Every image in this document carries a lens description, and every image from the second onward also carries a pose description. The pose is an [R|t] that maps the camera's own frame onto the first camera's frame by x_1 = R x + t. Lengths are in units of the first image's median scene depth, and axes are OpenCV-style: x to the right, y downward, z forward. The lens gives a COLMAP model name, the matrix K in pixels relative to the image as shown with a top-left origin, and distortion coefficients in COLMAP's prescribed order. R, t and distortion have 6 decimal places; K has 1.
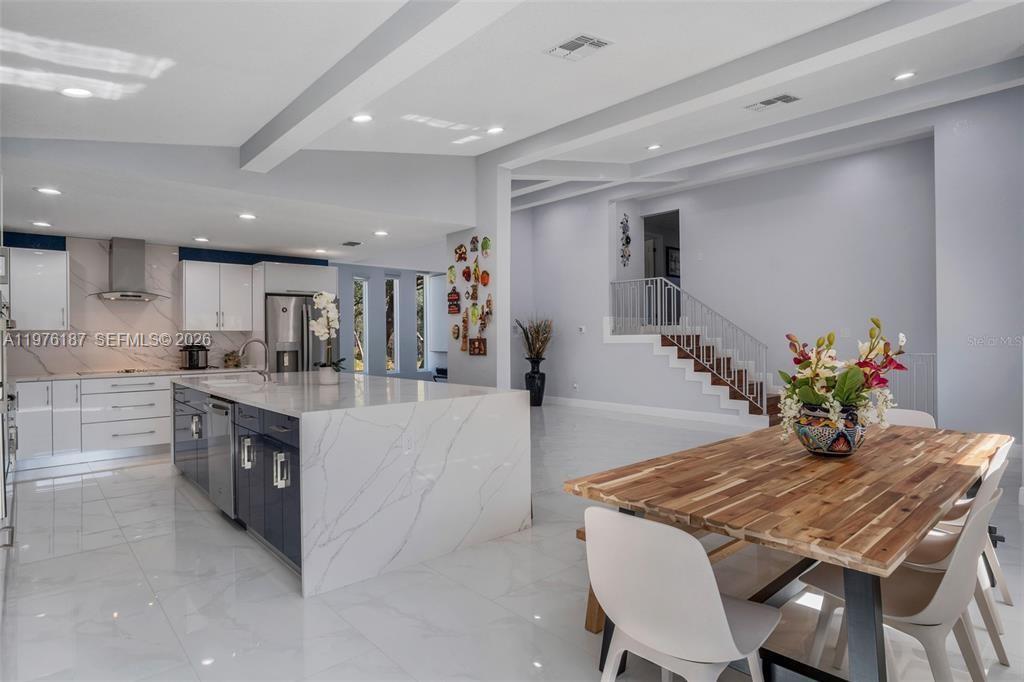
lens RADIAL K [[550.8, 0, 510.0], [0, 550.8, 332.4], [0, 0, 1]] dist [-0.027777, 0.001373]
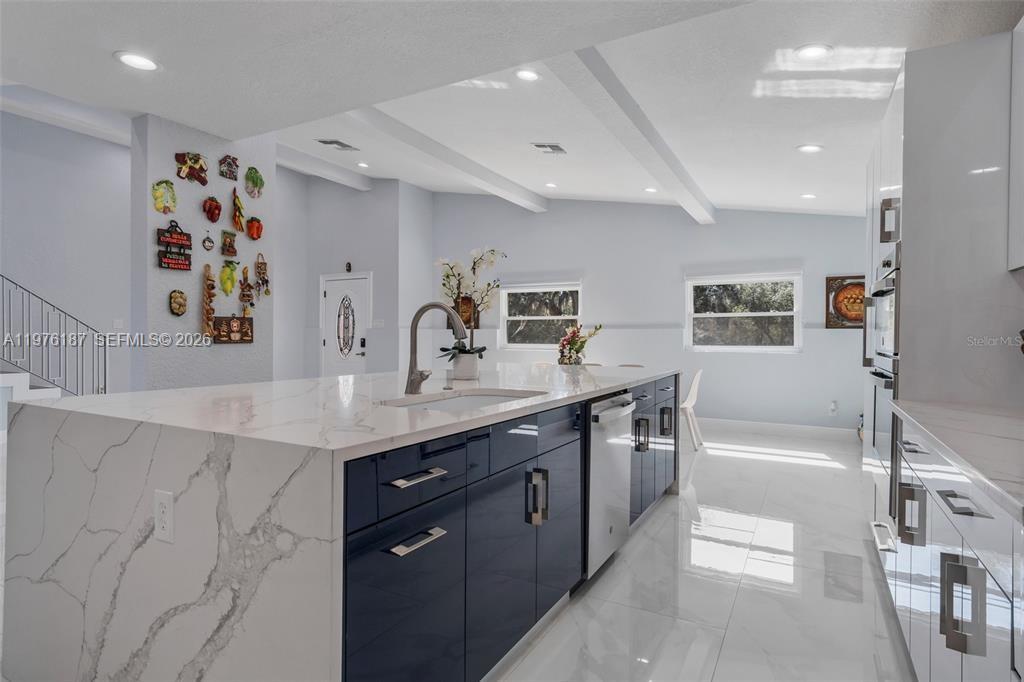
lens RADIAL K [[550.8, 0, 502.3], [0, 550.8, 342.8], [0, 0, 1]] dist [-0.027777, 0.001373]
pose [[-0.314468, 0.003448, 0.949262, -1.275935], [-0.005960, 0.999967, -0.005607, 0.071653], [-0.949249, -0.007421, -0.314437, 1.513763]]
